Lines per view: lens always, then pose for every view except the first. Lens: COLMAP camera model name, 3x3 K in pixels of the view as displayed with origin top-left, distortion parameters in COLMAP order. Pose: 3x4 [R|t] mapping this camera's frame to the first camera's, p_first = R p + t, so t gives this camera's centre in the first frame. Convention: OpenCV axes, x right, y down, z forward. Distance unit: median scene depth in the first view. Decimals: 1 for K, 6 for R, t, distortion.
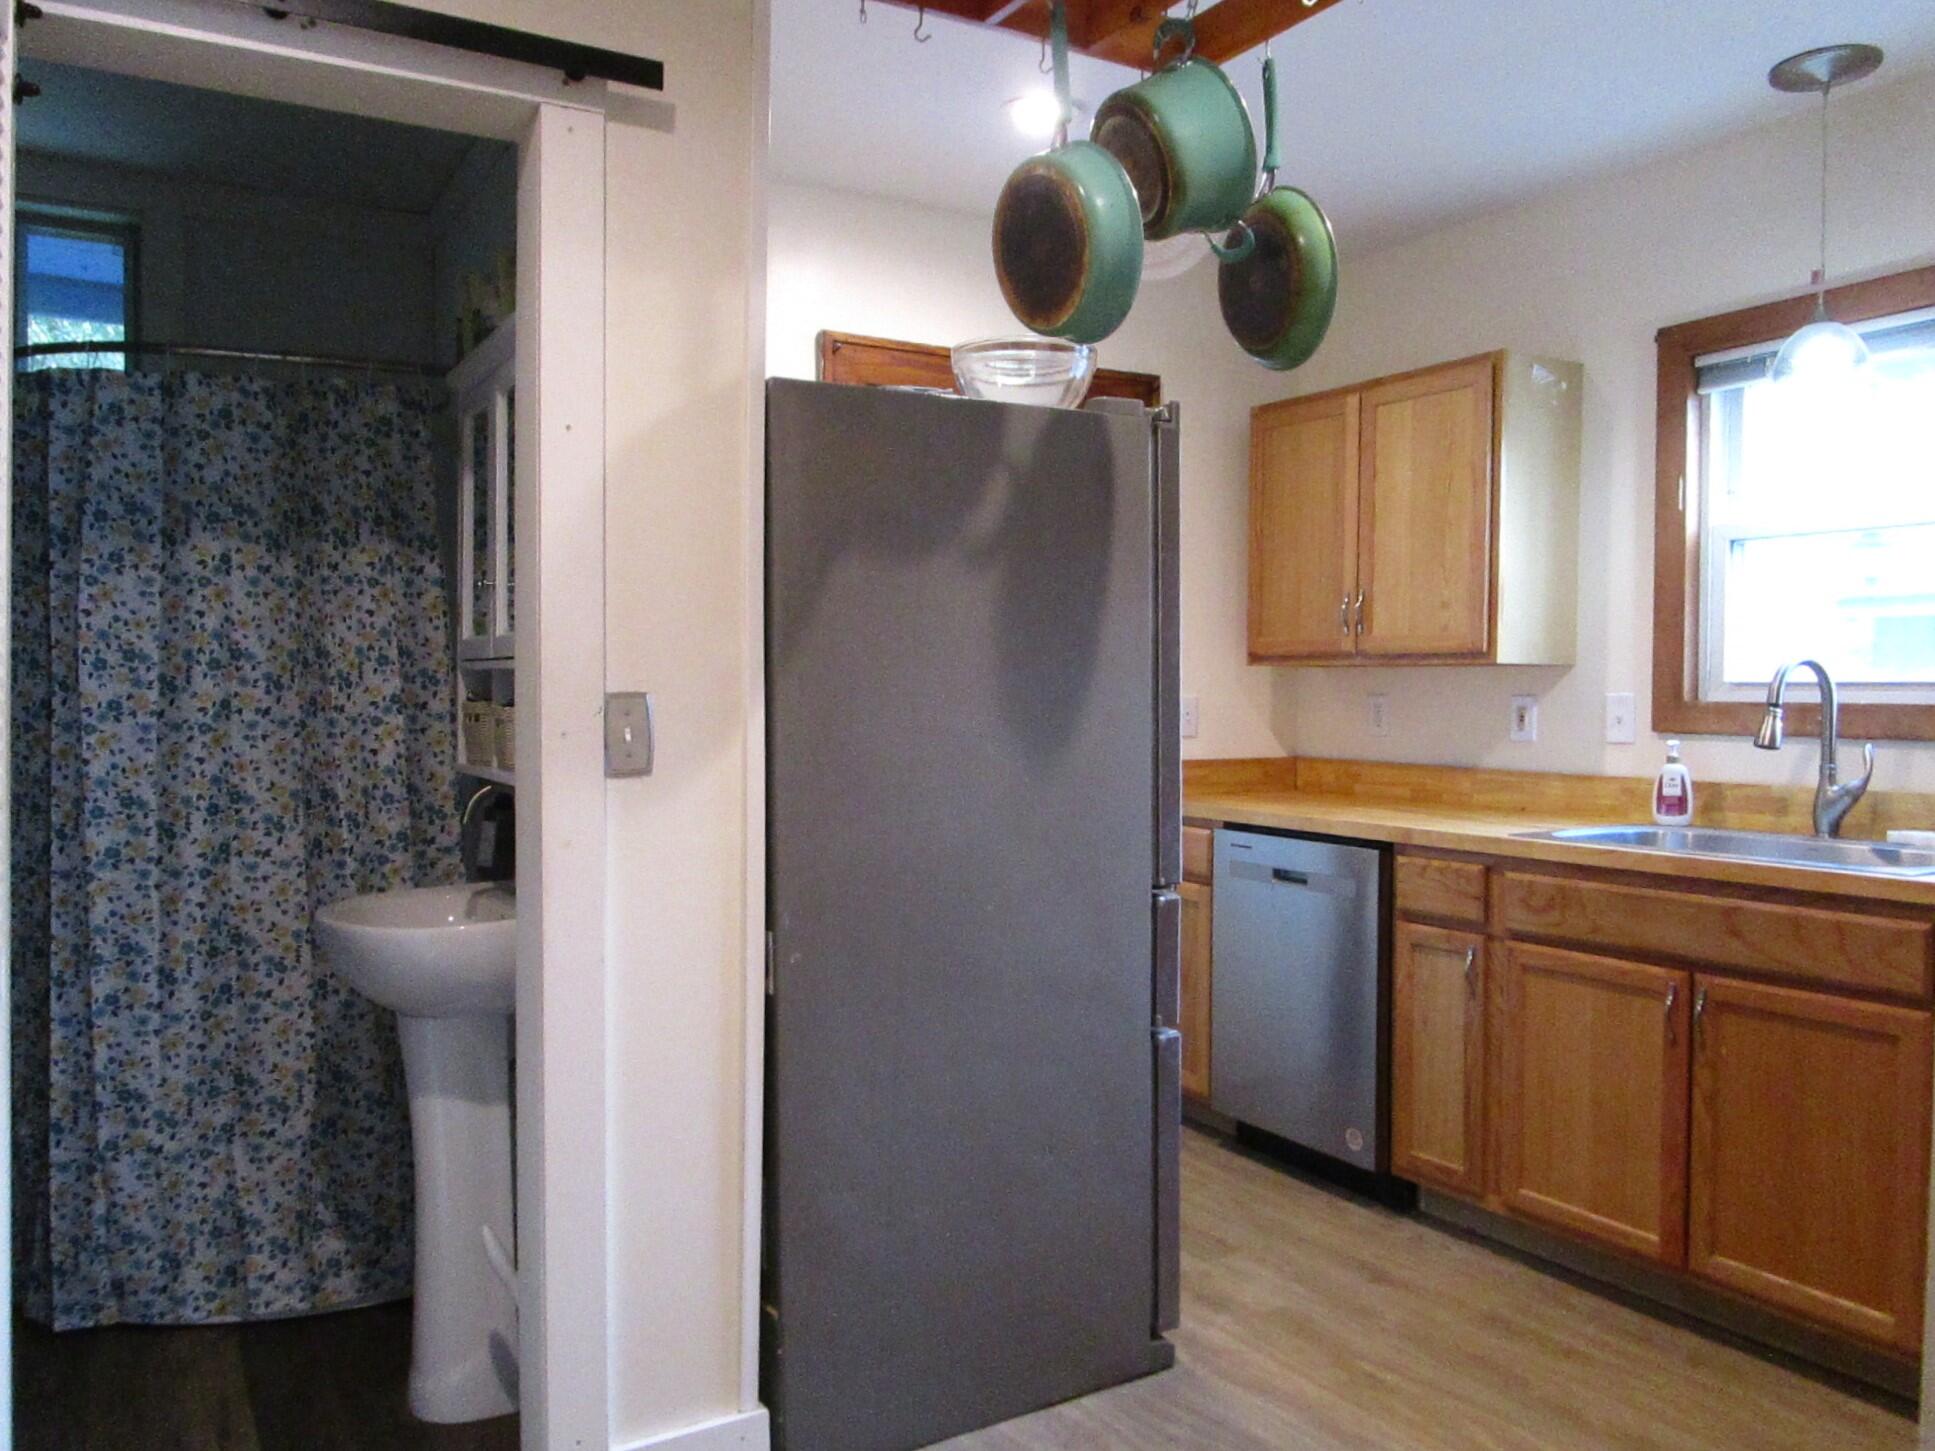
lens RADIAL K [[1509.6, 0, 968.6], [0, 1509.6, 744.0], [0, 0, 1]] dist [-0.005095, 0.001805]
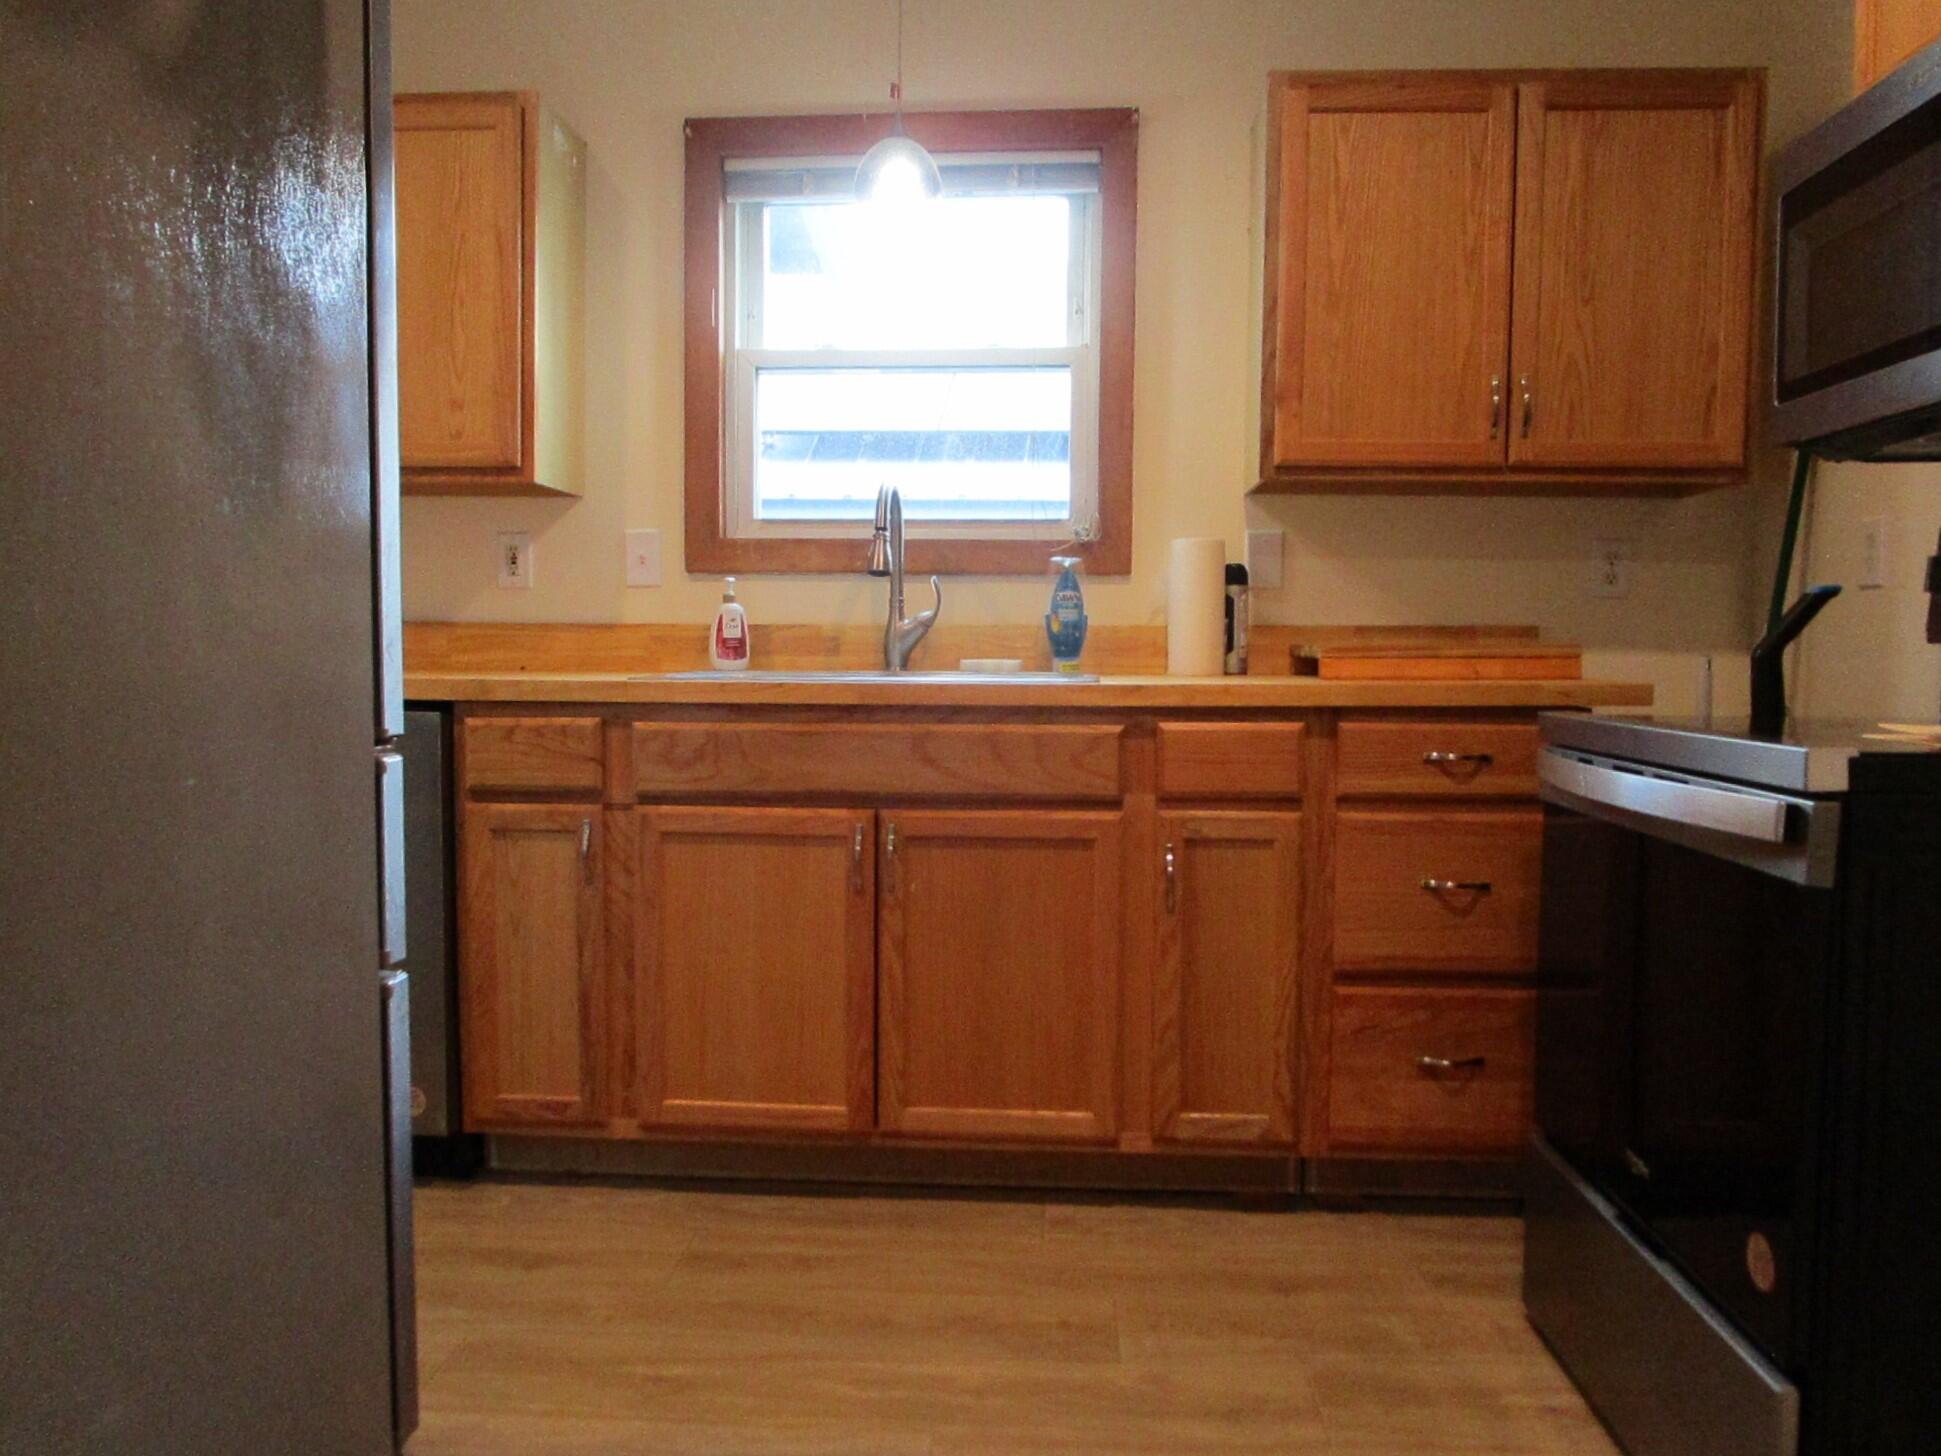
lens RADIAL K [[1486.4, 0, 968.8], [0, 1486.4, 736.8], [0, 0, 1]] dist [-0.013803, 0.001444]
pose [[0.573165, -0.049953, 0.817916, -0.197366], [0.024975, 0.998741, 0.043496, 0.061098], [-0.819059, -0.004503, 0.573691, 0.383904]]
